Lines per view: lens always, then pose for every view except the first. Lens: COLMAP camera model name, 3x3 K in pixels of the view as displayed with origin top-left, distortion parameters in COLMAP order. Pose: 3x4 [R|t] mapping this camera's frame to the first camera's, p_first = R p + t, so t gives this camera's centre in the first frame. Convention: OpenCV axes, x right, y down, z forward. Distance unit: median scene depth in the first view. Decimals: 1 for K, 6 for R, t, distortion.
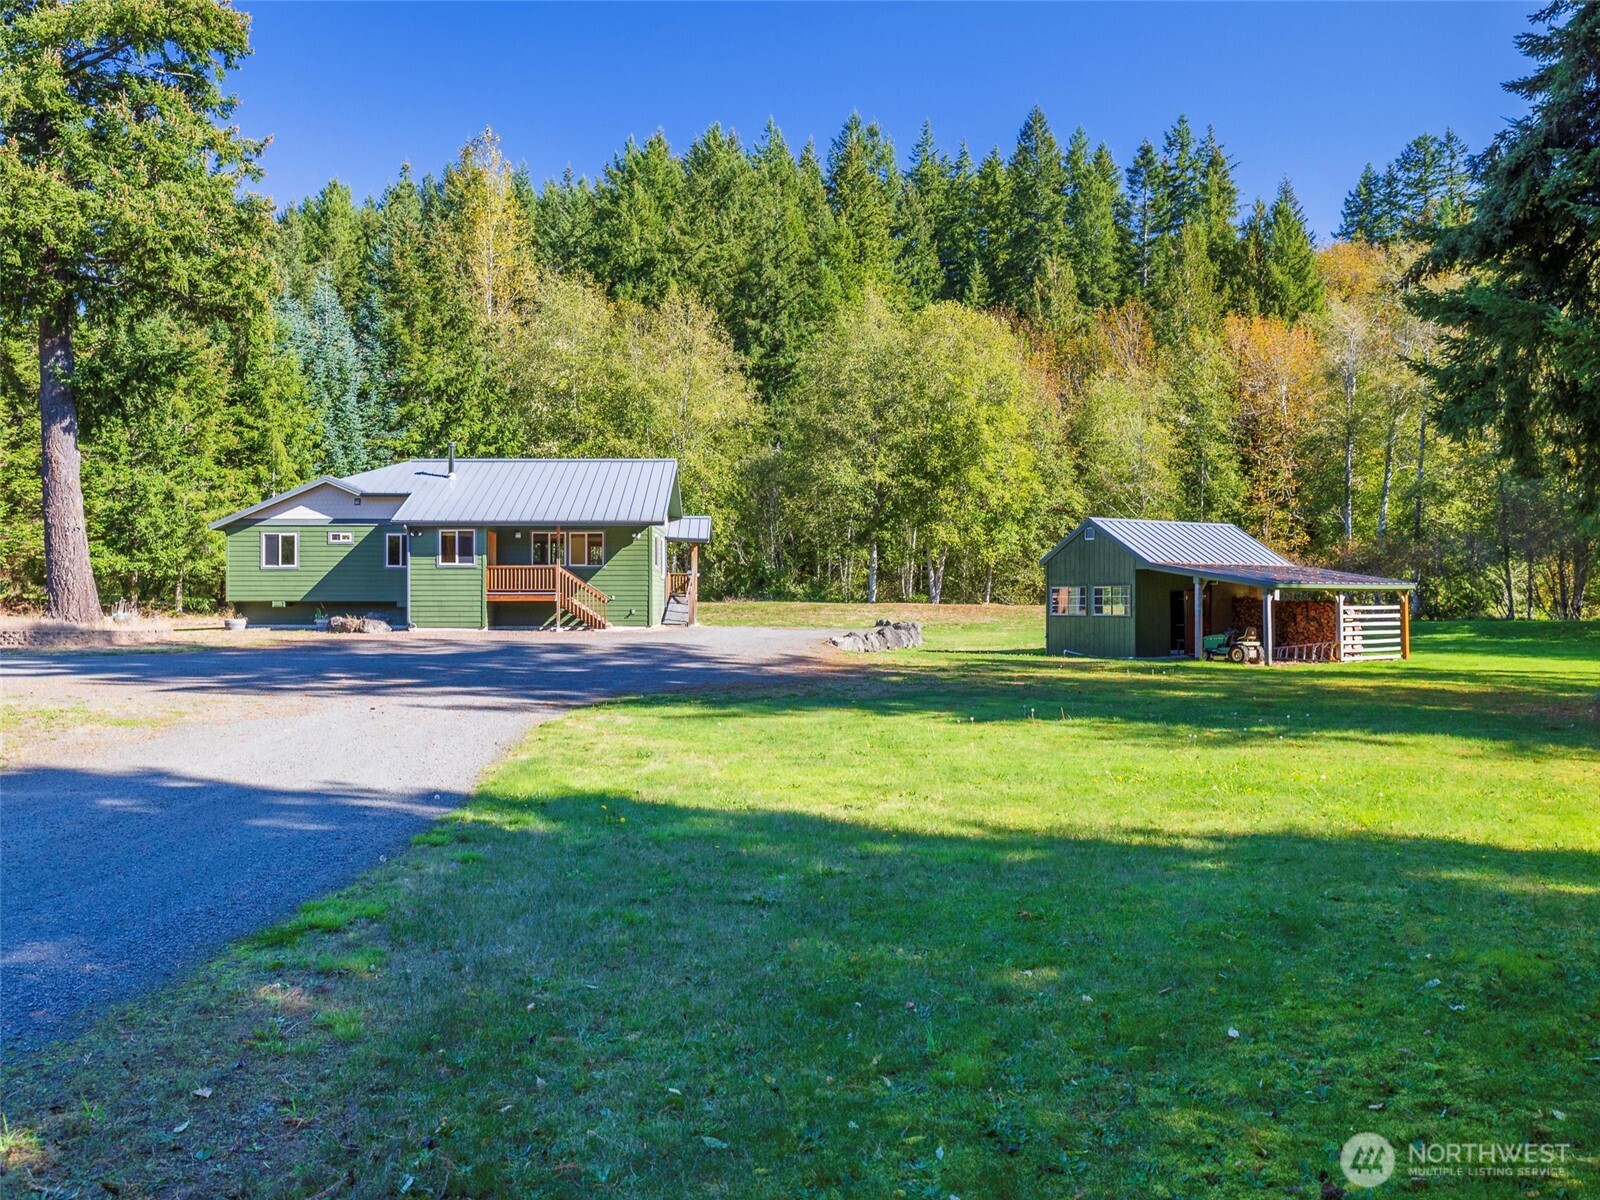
lens RADIAL K [[1919.6, 0, 800.0], [0, 1919.6, 600.0], [0, 0, 1]] dist [0.000412, 0.010028]
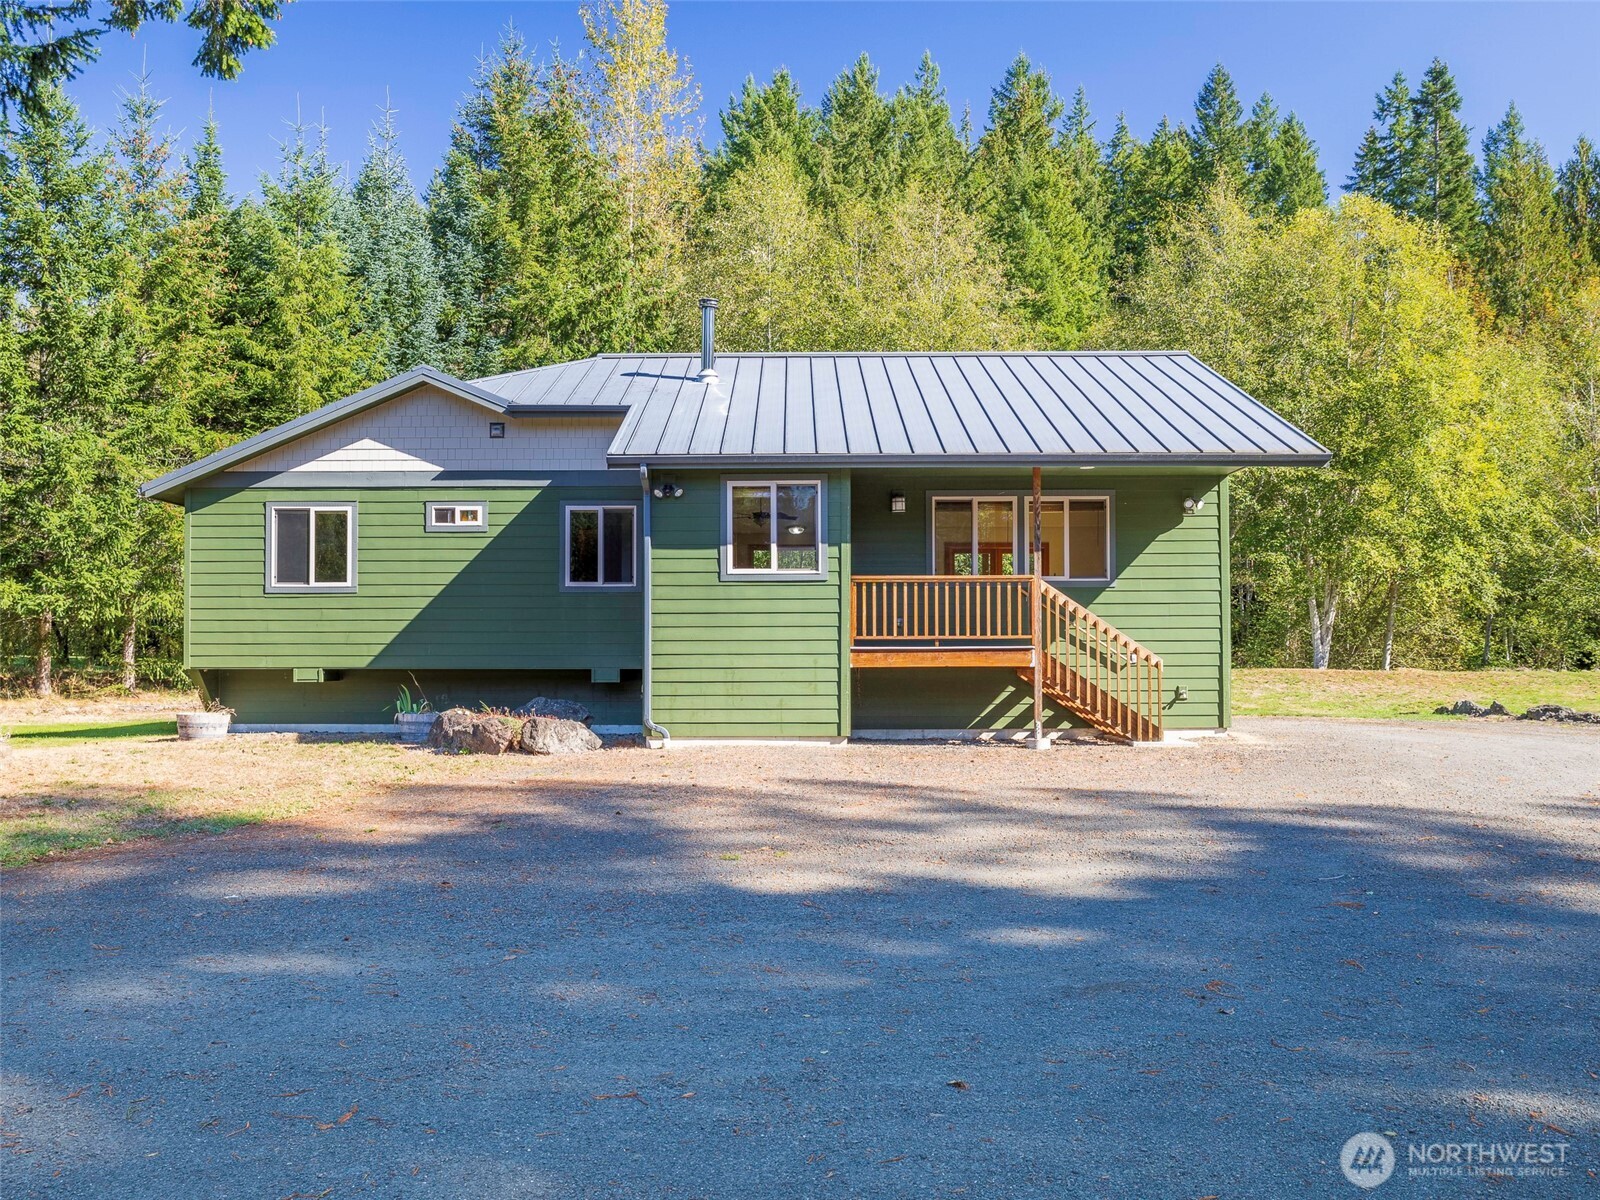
lens RADIAL K [[1972.9, 0, 800.0], [0, 1972.9, 600.0], [0, 0, 1]] dist [-0.025603, -0.024332]
pose [[0.999825, -0.002887, -0.018481, -0.122670], [0.002301, 0.999496, -0.031655, -0.000417], [0.018563, 0.031607, 0.999328, 0.448898]]
